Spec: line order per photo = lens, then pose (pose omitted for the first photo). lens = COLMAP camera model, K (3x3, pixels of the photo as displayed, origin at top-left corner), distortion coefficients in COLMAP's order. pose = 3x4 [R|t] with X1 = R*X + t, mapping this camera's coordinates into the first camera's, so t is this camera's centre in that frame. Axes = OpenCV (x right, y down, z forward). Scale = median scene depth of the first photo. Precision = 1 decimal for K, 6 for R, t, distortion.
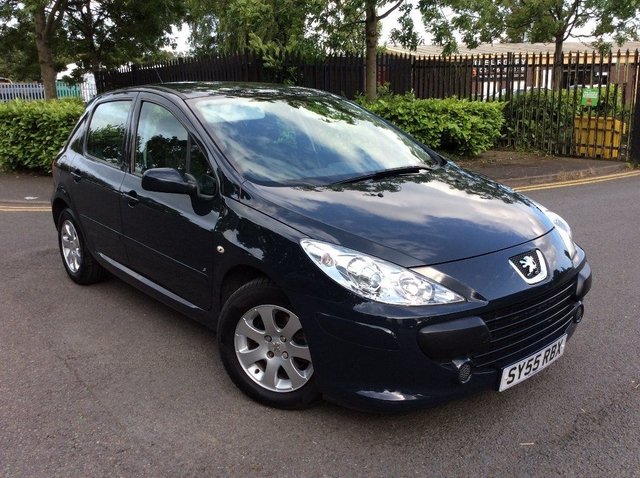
lens RADIAL K [[581.7, 0, 318.1], [0, 581.7, 237.8], [0, 0, 1]] dist [0.008364, -0.023112]
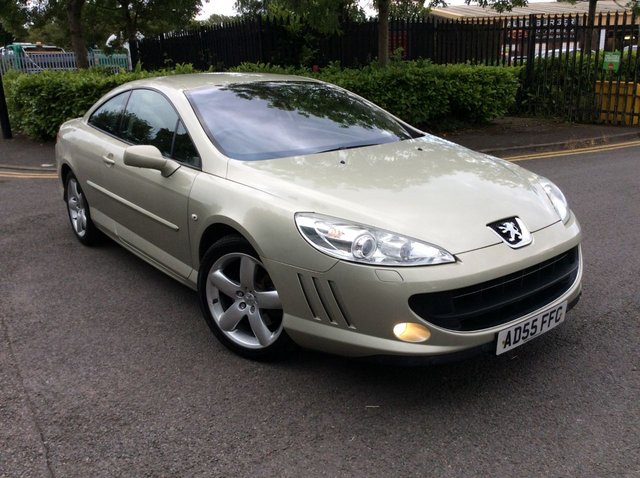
lens RADIAL K [[579.3, 0, 319.2], [0, 579.3, 237.6], [0, 0, 1]] dist [0.006998, -0.033844]
pose [[0.995732, 0.014136, -0.091201, 0.074002], [-0.008771, 0.998222, 0.058961, -0.002773], [0.091872, -0.057909, 0.994086, -0.006130]]
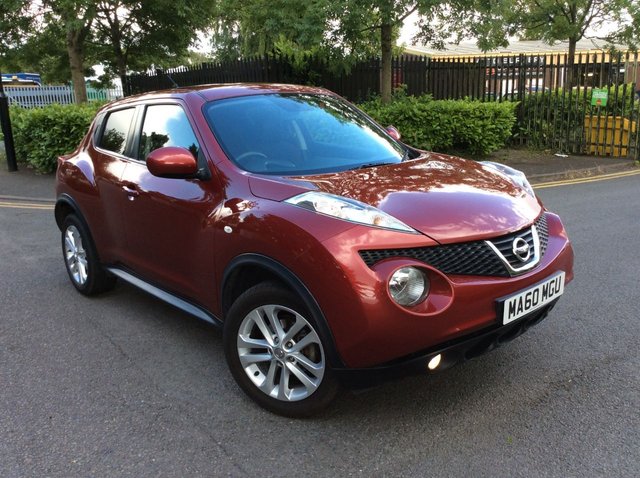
lens RADIAL K [[579.3, 0, 319.2], [0, 579.3, 237.6], [0, 0, 1]] dist [0.006998, -0.033844]
pose [[0.999421, -0.001480, -0.034006, 0.005710], [0.001593, 0.999993, 0.003305, 0.002261], [0.034001, -0.003357, 0.999416, -0.038594]]
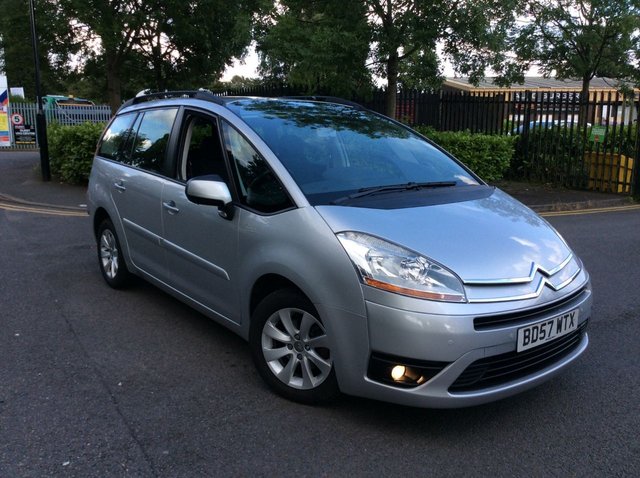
lens RADIAL K [[579.3, 0, 319.2], [0, 579.3, 237.6], [0, 0, 1]] dist [0.006998, -0.033844]
pose [[0.992669, 0.047988, -0.110929, 0.084747], [-0.052767, 0.997783, -0.040558, 0.013932], [0.108736, 0.046114, 0.993000, -0.083569]]
